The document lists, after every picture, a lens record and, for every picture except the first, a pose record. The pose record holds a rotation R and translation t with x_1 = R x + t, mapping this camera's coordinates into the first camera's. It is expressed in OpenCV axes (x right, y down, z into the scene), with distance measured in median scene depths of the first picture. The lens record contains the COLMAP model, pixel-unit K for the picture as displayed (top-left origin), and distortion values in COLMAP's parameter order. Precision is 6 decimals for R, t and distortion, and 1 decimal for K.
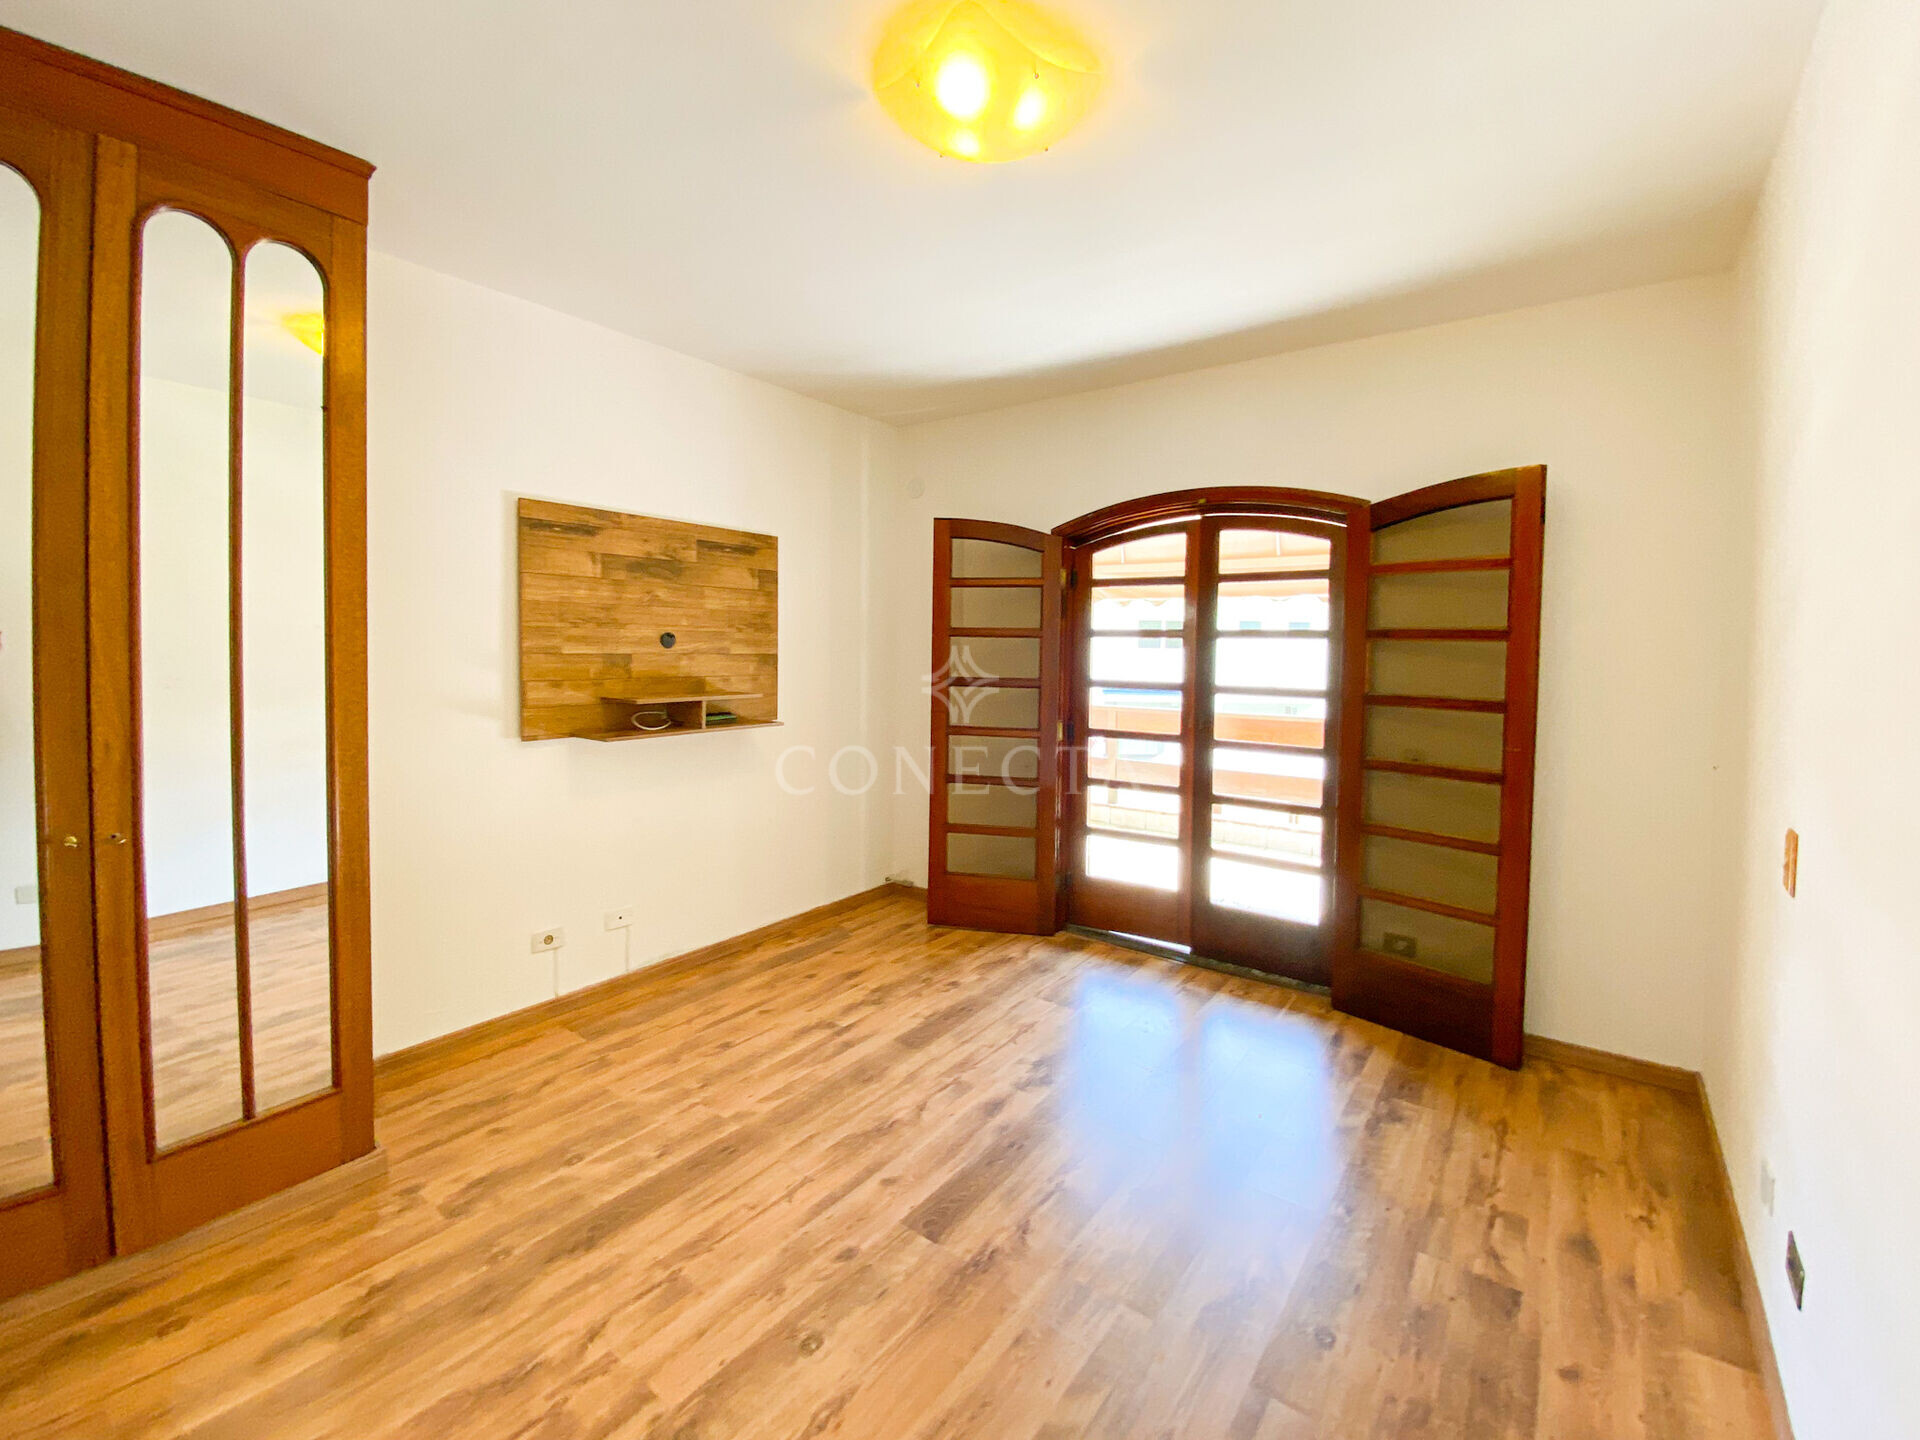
lens RADIAL K [[787.7, 0, 975.3], [0, 787.7, 681.3], [0, 0, 1]] dist [-0.026353, -0.000517]
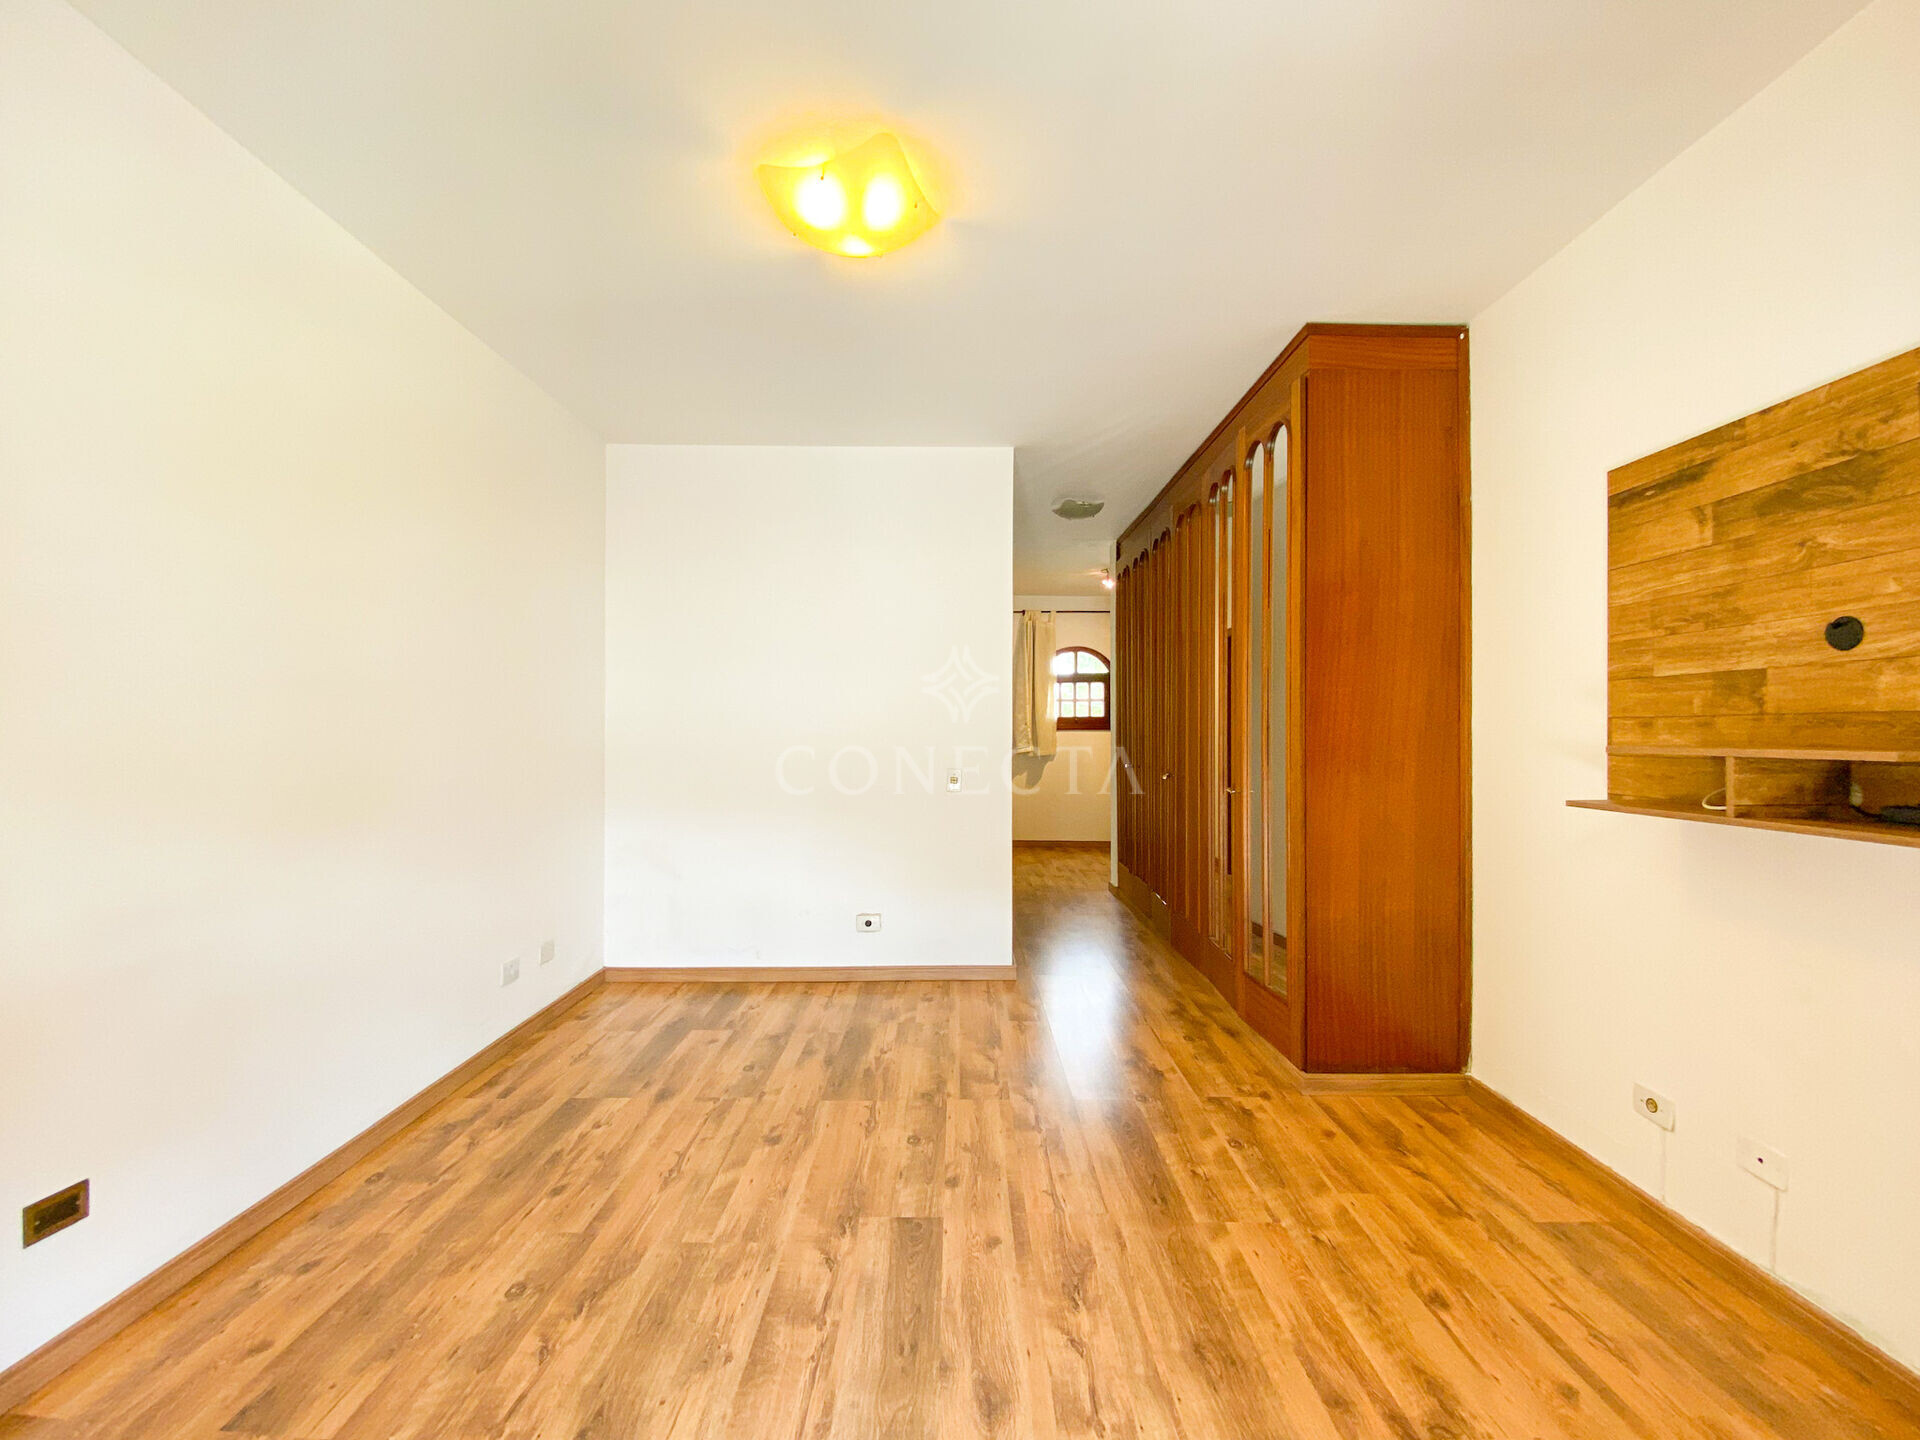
lens RADIAL K [[773.2, 0, 966.4], [0, 773.2, 724.8], [0, 0, 1]] dist [-0.018135, -0.000143]
pose [[-0.794254, -0.017600, -0.607330, 0.341895], [-0.038589, 0.999024, 0.021515, 0.014318], [0.606359, 0.040524, -0.794158, 1.217328]]
